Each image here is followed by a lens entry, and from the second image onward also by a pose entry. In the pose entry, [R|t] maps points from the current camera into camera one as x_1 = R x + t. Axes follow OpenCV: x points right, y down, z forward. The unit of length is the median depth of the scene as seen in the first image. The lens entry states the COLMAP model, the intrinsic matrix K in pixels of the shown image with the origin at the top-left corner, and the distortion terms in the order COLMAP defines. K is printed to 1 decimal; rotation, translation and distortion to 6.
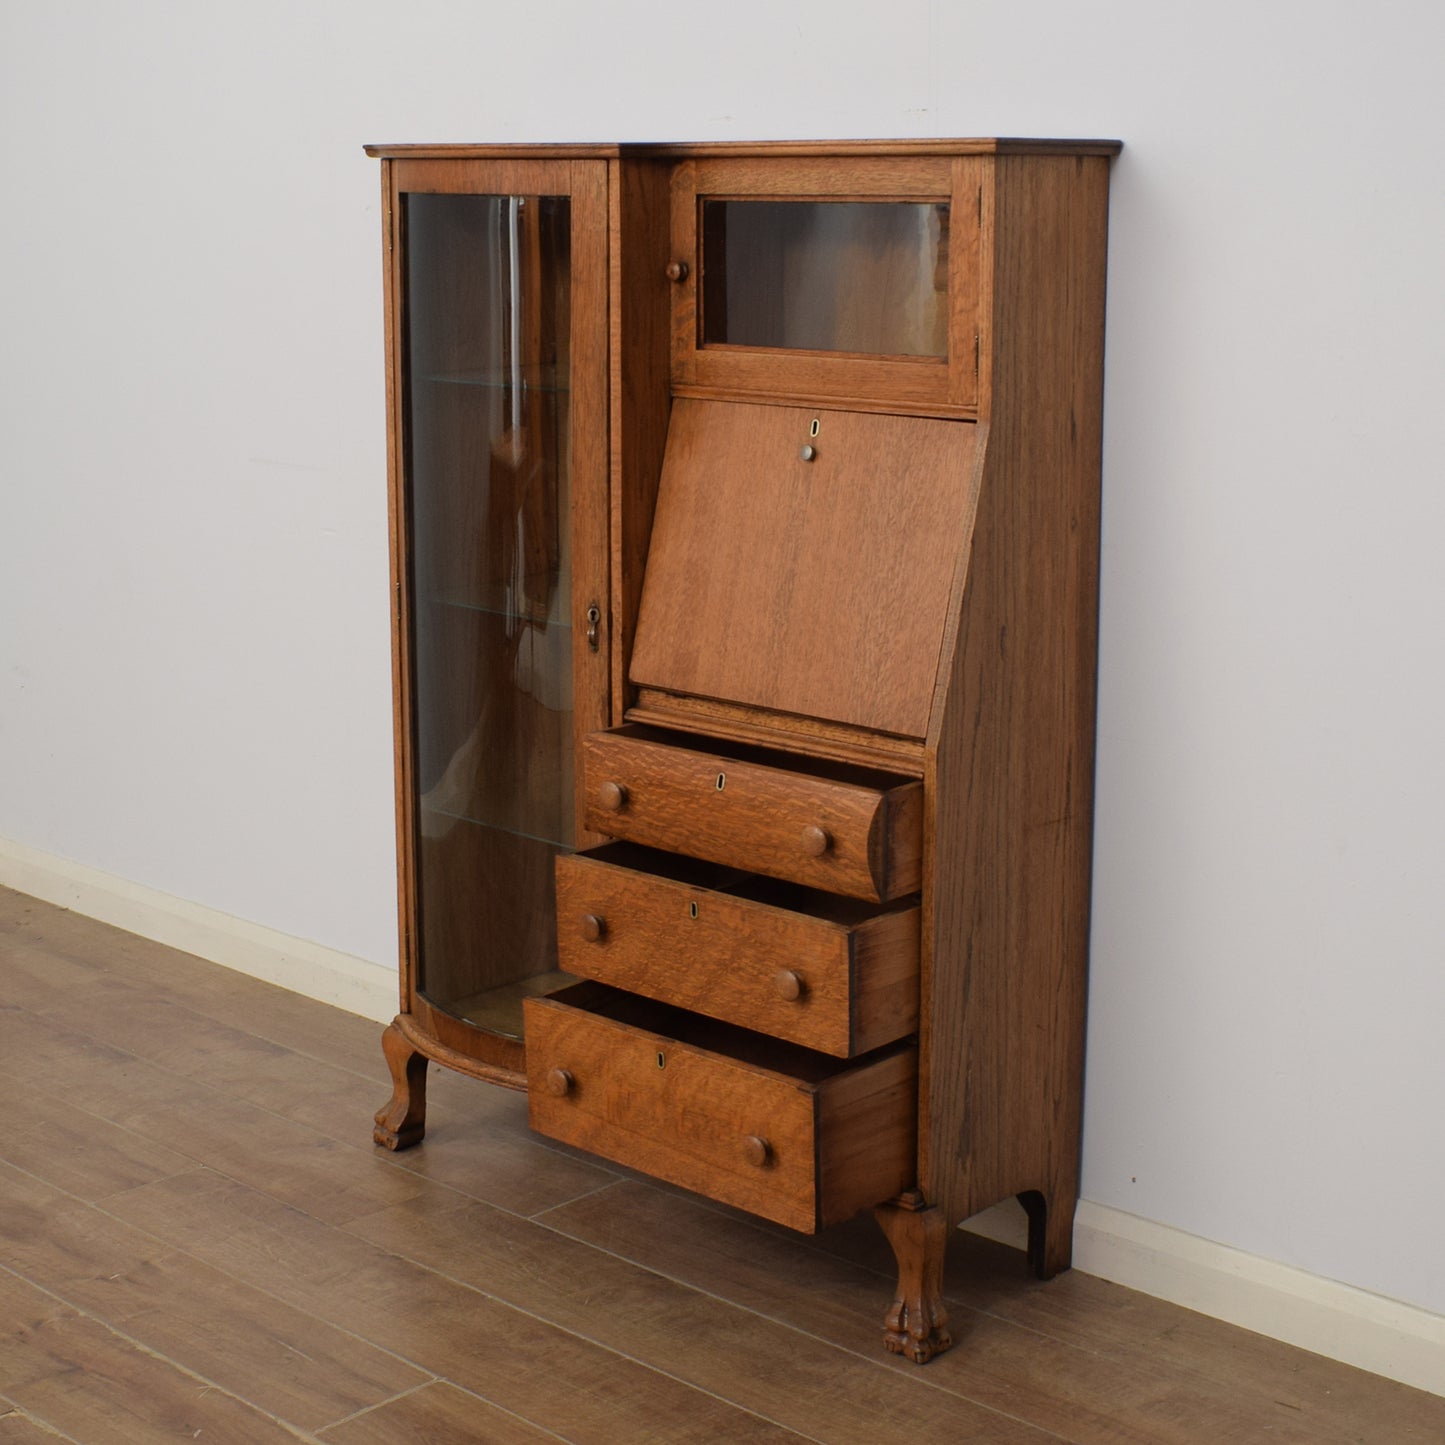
lens RADIAL K [[2528.8, 0, 685.6], [0, 2528.8, 720.1], [0, 0, 1]] dist [-0.085637, -0.070402]
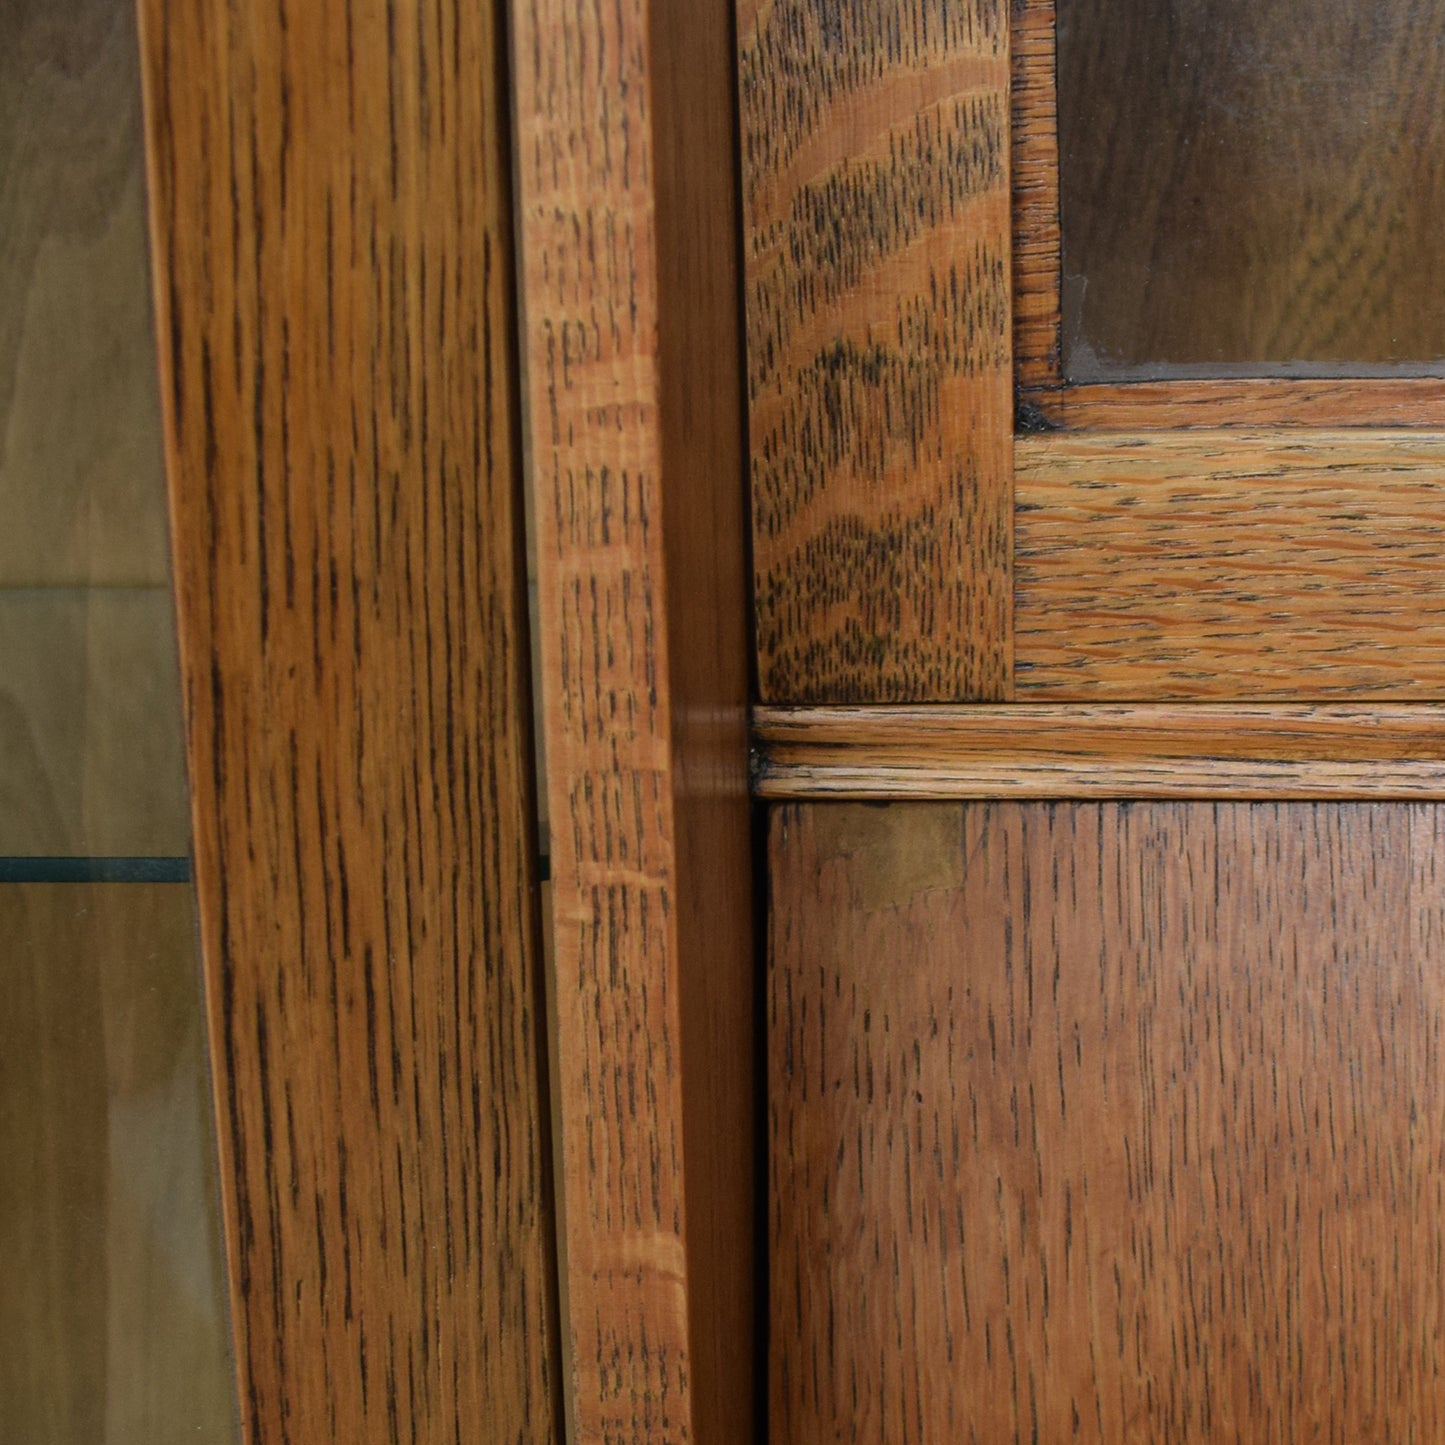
lens RADIAL K [[2953.5, 0, 791.7], [0, 2953.5, 1073.8], [0, 0, 1]] dist [-0.089866, -0.050593]
pose [[0.780506, -0.201711, 0.591713, -0.103327], [0.152122, 0.979346, 0.133193, -0.138387], [-0.606358, -0.013946, 0.795070, 0.899073]]
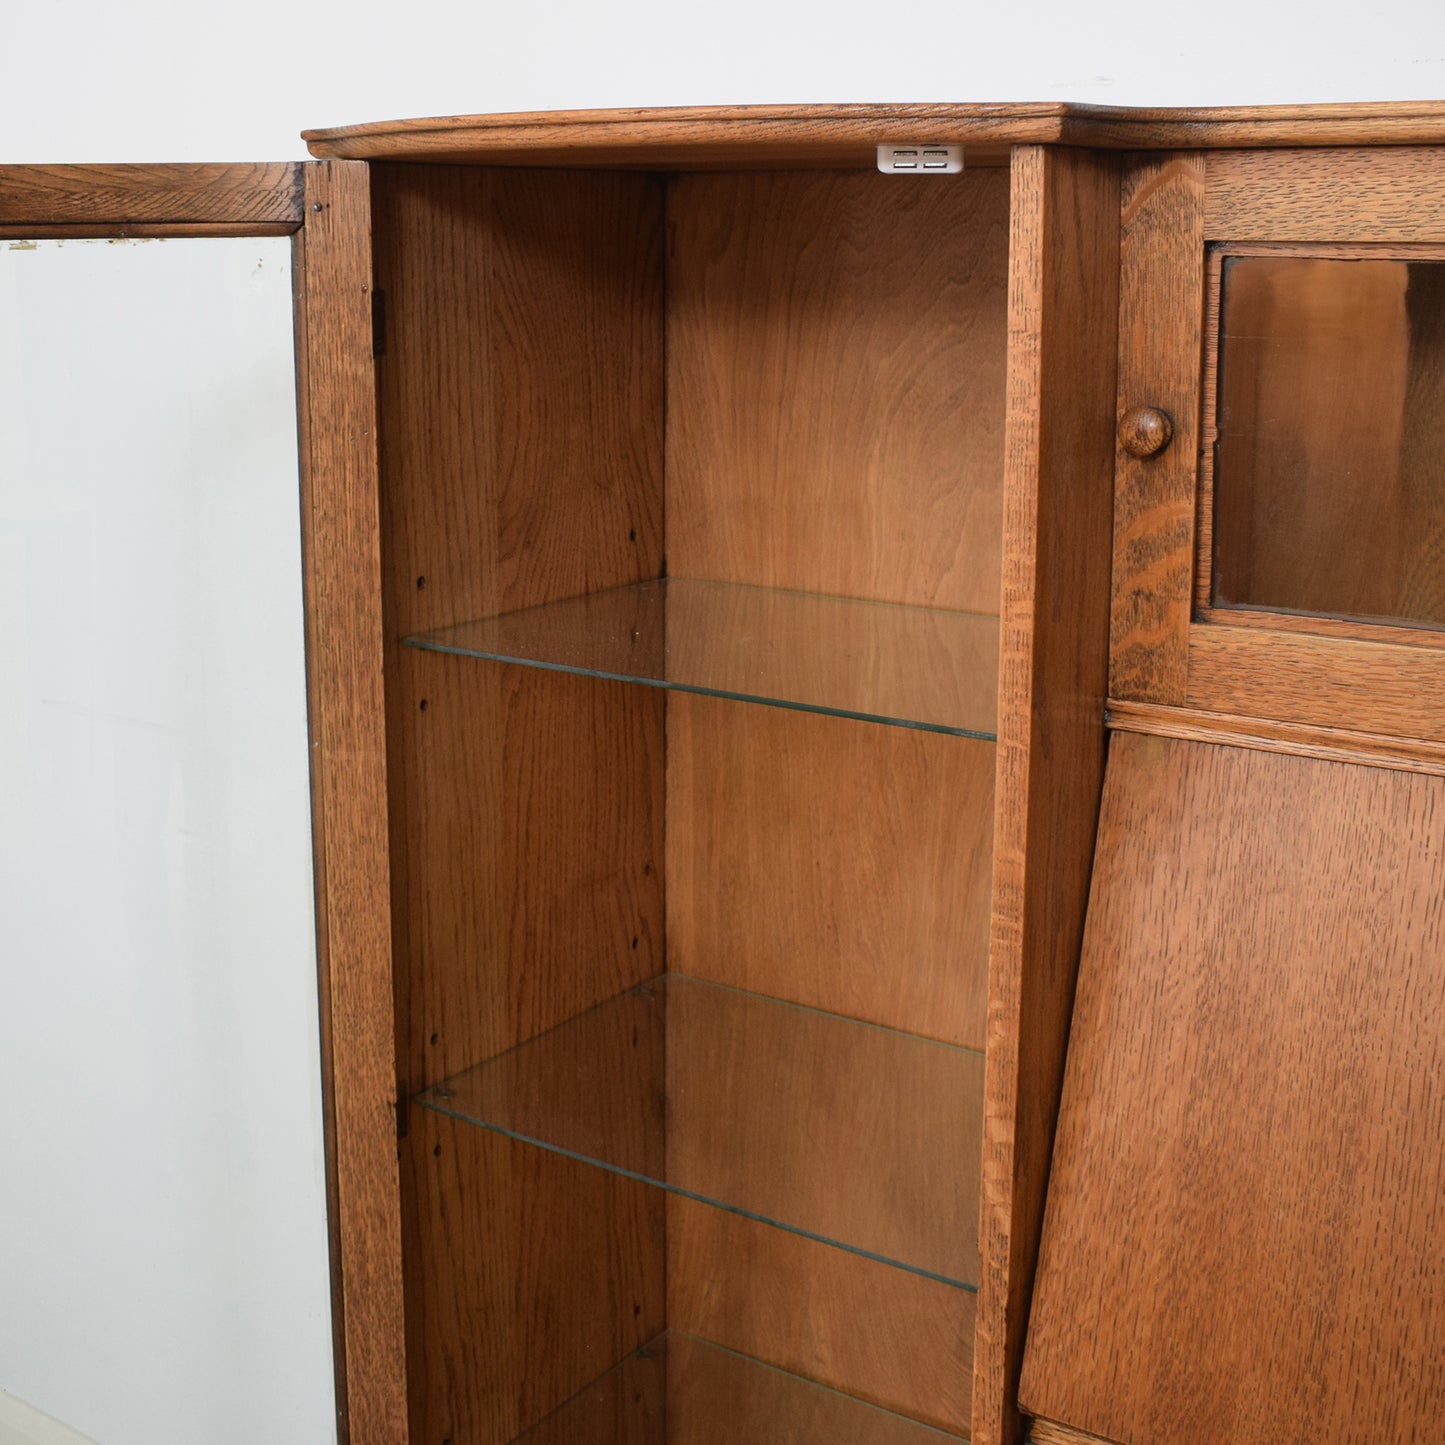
lens RADIAL K [[2015.7, 0, 689.8], [0, 2015.7, 585.5], [0, 0, 1]] dist [-0.100806, 0.020148]
pose [[0.988482, -0.024946, 0.149269, -0.125515], [0.031389, 0.998667, -0.040969, -0.144178], [-0.148048, 0.045182, 0.987948, 0.703542]]
